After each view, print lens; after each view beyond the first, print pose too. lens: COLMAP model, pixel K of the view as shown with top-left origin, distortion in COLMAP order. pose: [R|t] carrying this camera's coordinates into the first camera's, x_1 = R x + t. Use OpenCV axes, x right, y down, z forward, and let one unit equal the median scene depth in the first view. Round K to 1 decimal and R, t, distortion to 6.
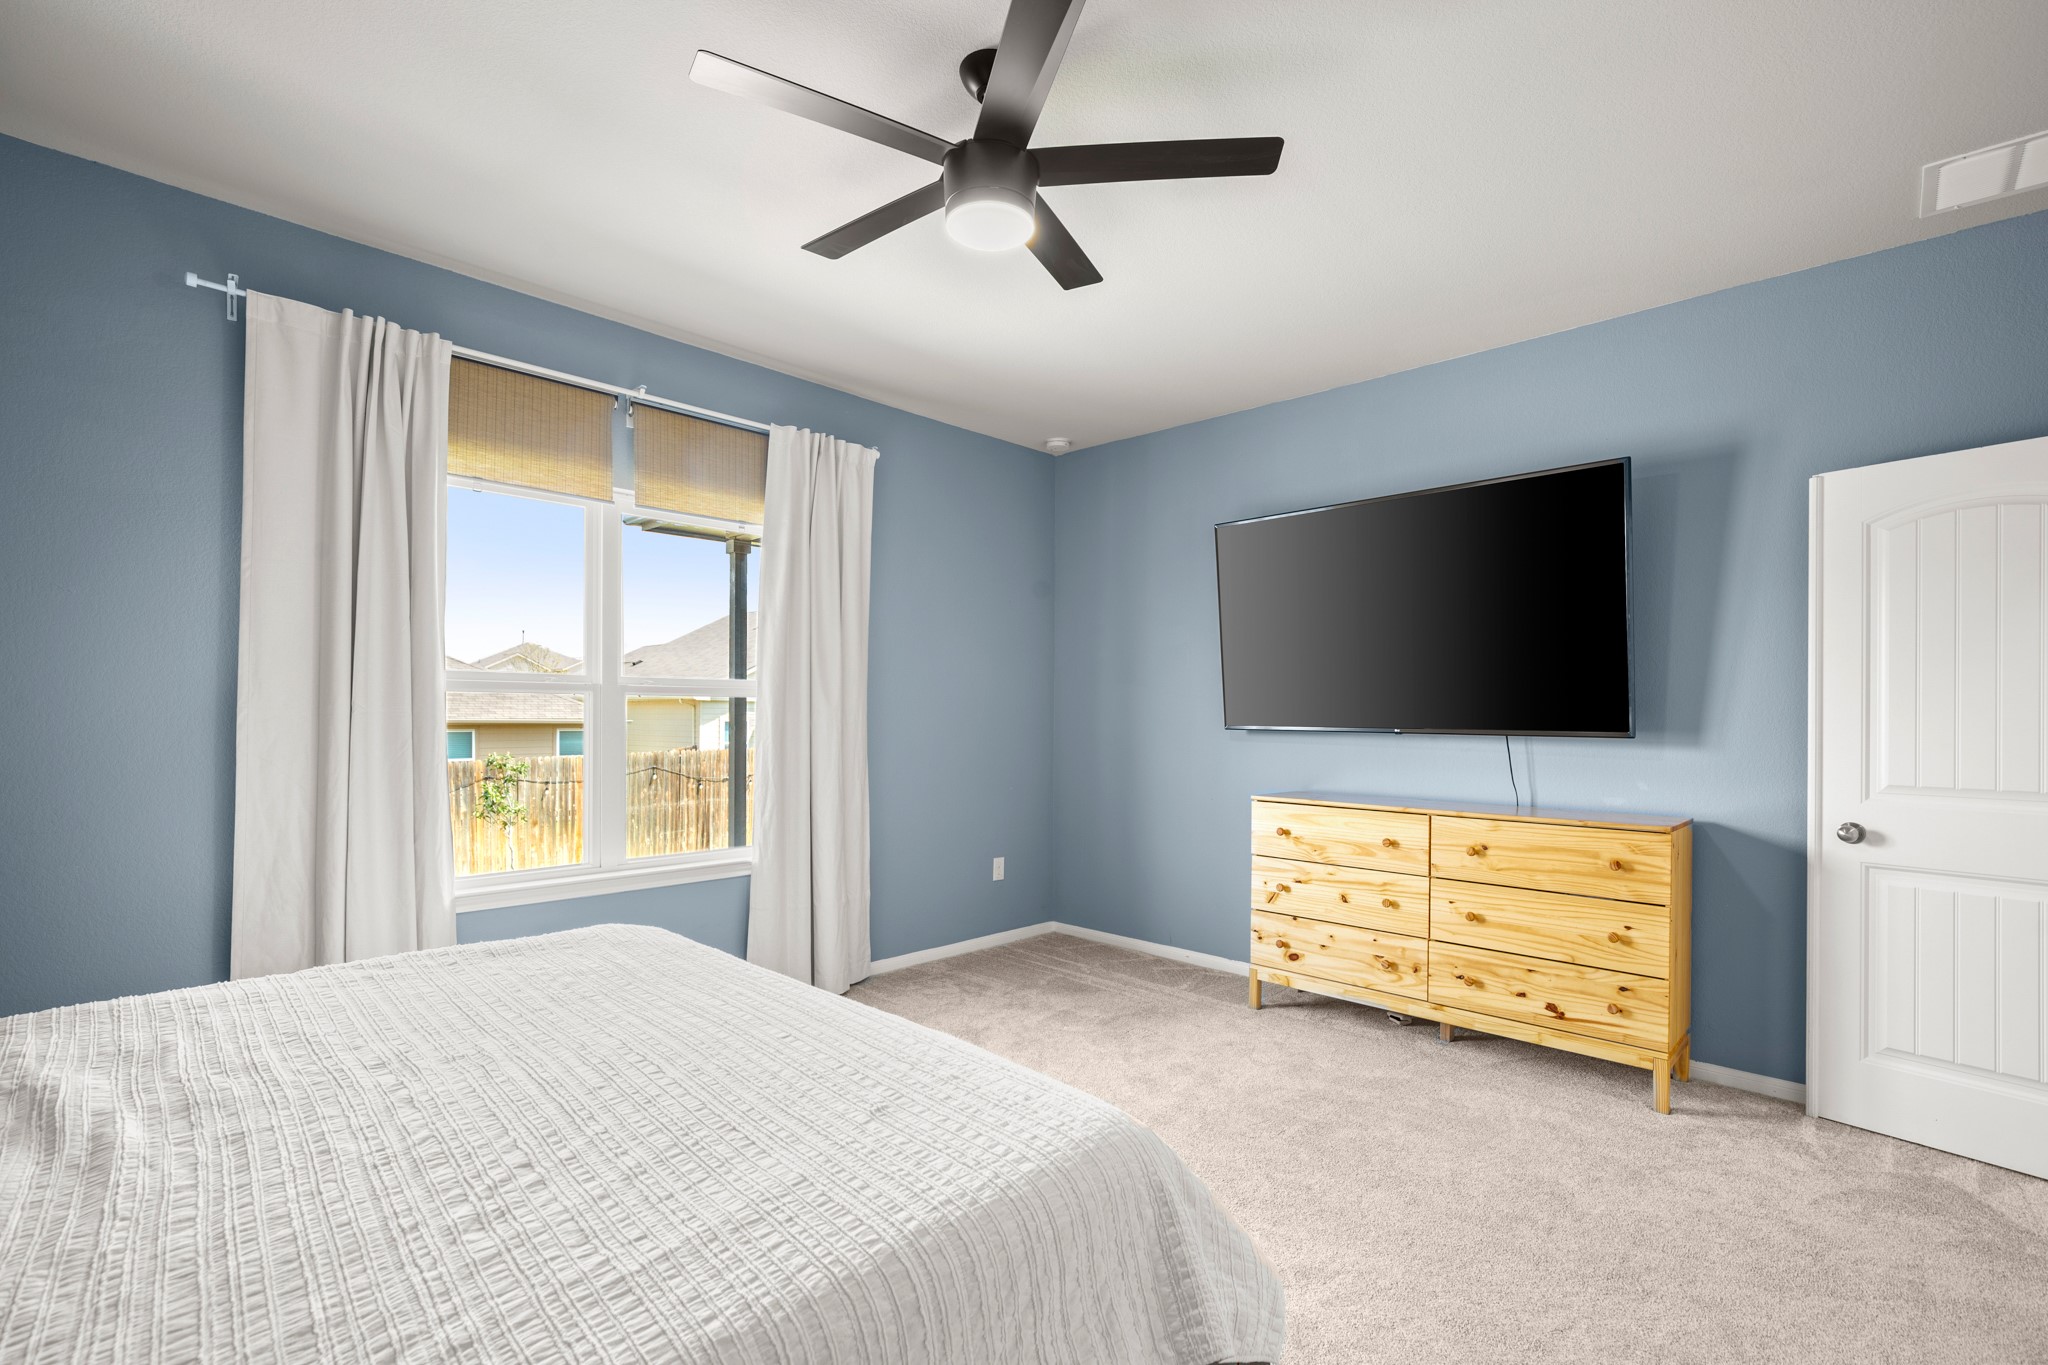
lens RADIAL K [[932.1, 0, 1025.7], [0, 932.1, 702.0], [0, 0, 1]] dist [-0.020761, 0.004263]
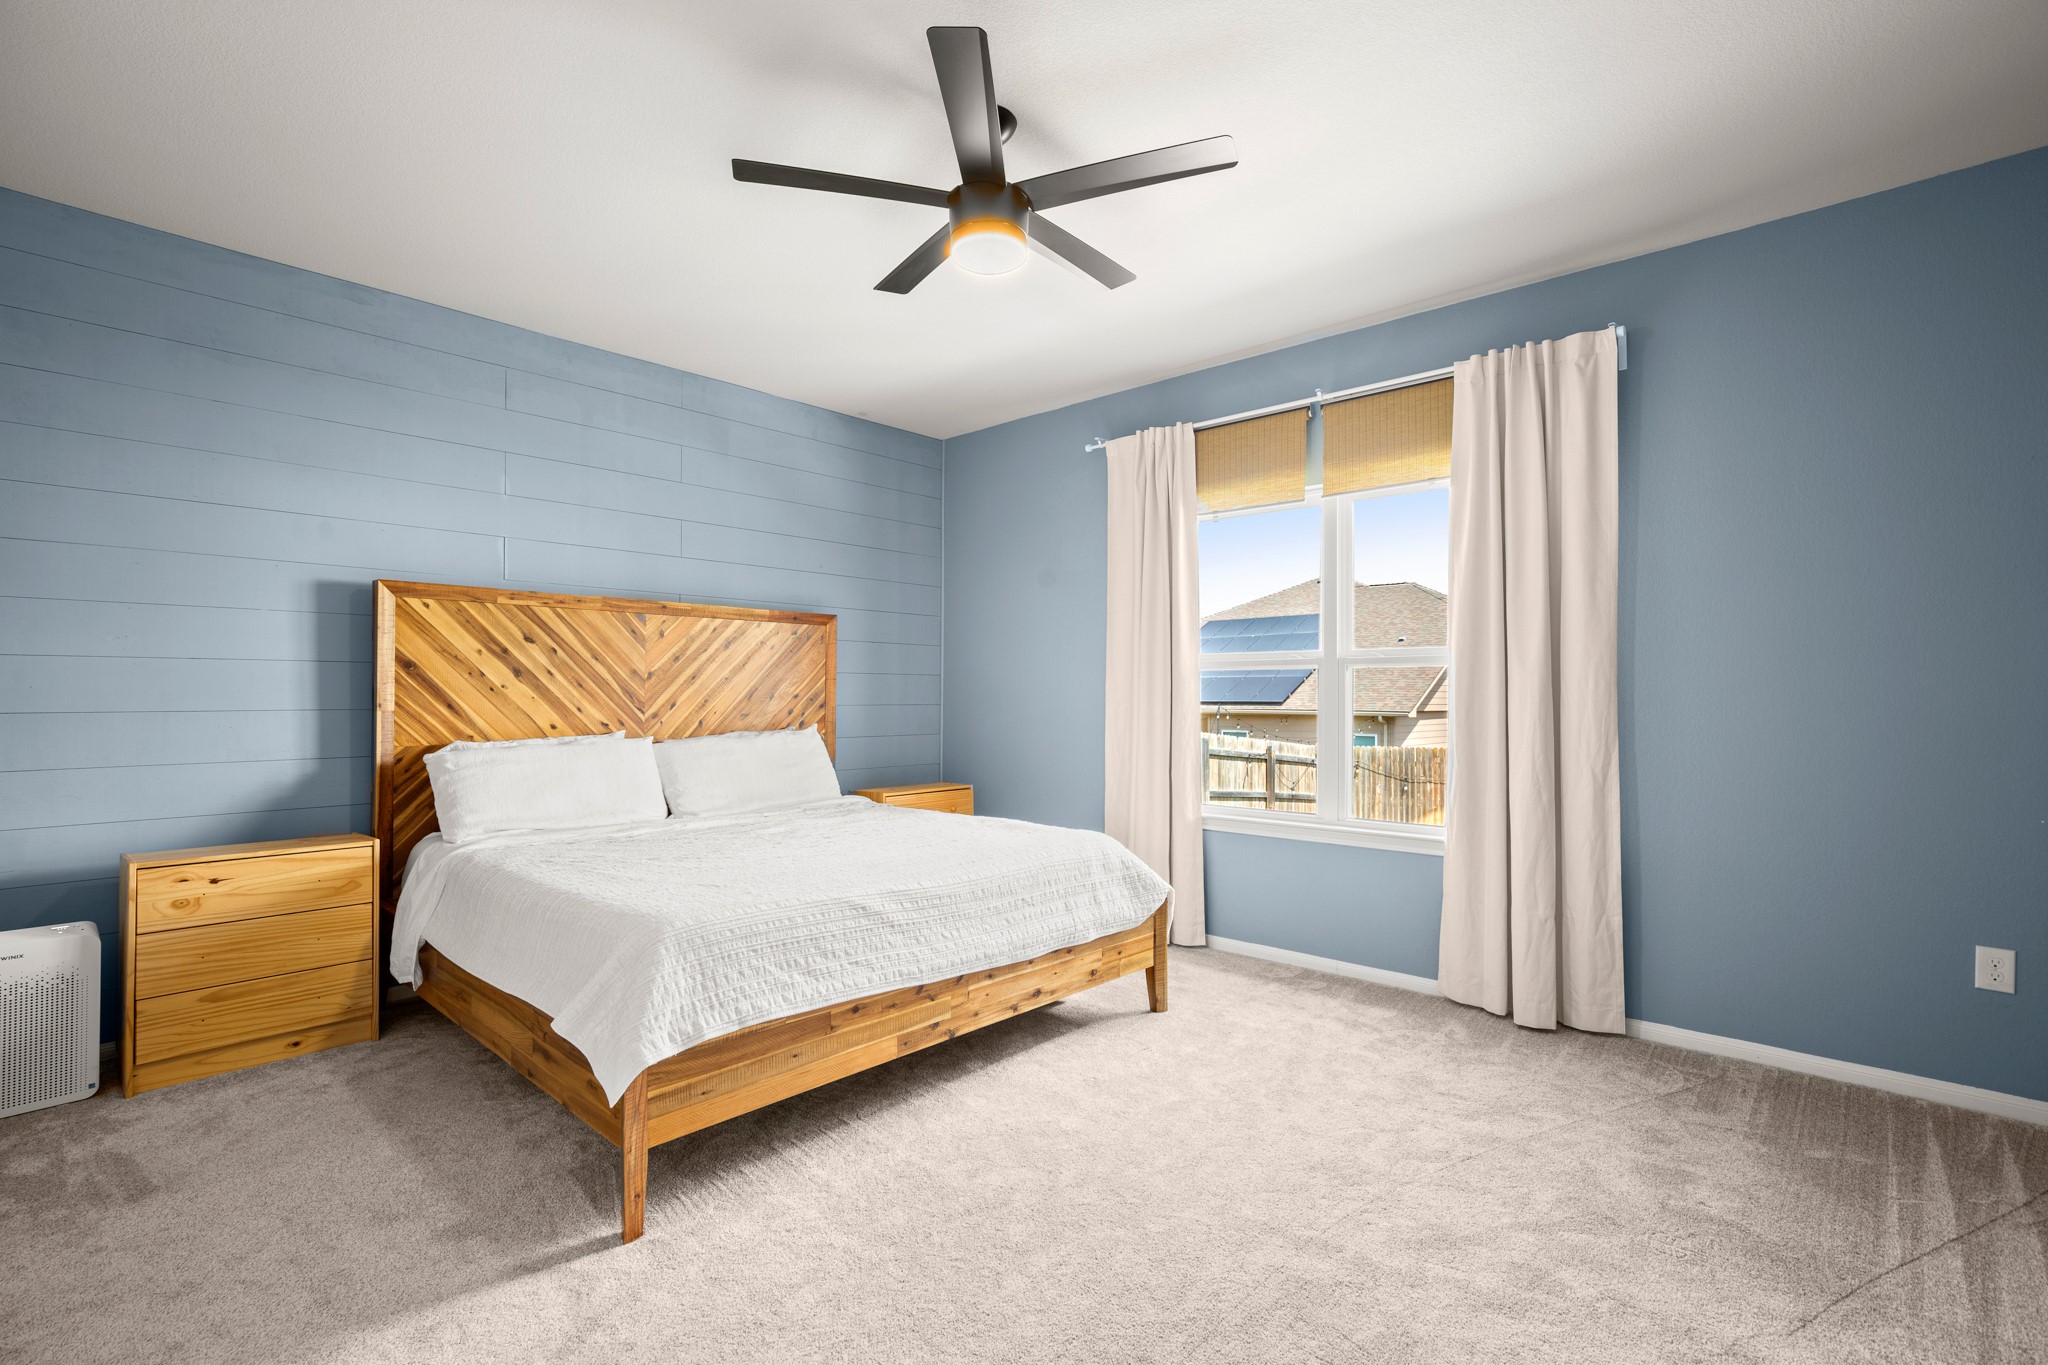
lens RADIAL K [[932.1, 0, 1024.3], [0, 932.1, 676.1], [0, 0, 1]] dist [-0.020761, 0.004263]
pose [[0.025786, -0.025597, -0.999340, 0.619024], [0.011363, 0.999615, -0.025311, 0.024160], [0.999603, -0.010703, 0.026067, 0.558353]]
